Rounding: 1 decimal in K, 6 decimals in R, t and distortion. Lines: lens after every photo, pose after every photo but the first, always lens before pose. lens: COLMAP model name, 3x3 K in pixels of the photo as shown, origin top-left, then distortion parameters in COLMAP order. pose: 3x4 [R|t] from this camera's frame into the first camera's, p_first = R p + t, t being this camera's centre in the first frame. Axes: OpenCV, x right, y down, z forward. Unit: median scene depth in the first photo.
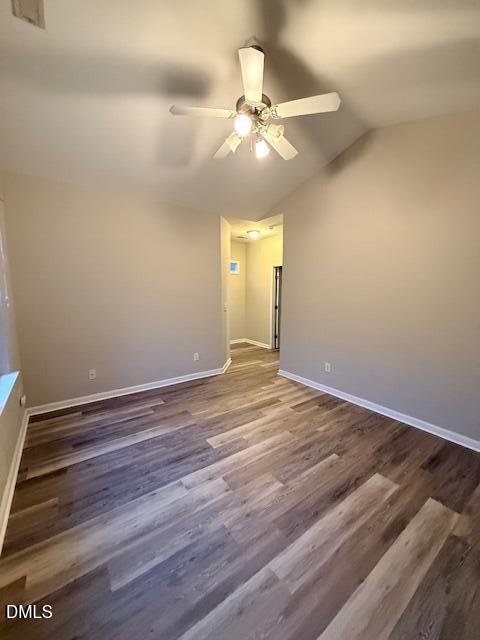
lens RADIAL K [[254.5, 0, 240.0], [0, 254.5, 320.0], [0, 0, 1]] dist [-0.001090, -0.000269]
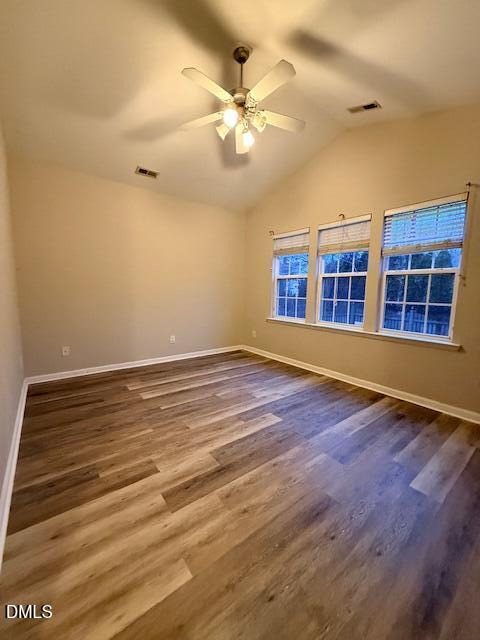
lens RADIAL K [[254.5, 0, 240.0], [0, 254.5, 320.0], [0, 0, 1]] dist [-0.001090, -0.000269]
pose [[-0.999240, -0.014907, -0.036024, 0.064759], [-0.022948, 0.971876, 0.234371, -0.115780], [0.031517, 0.235019, -0.971480, 1.838736]]
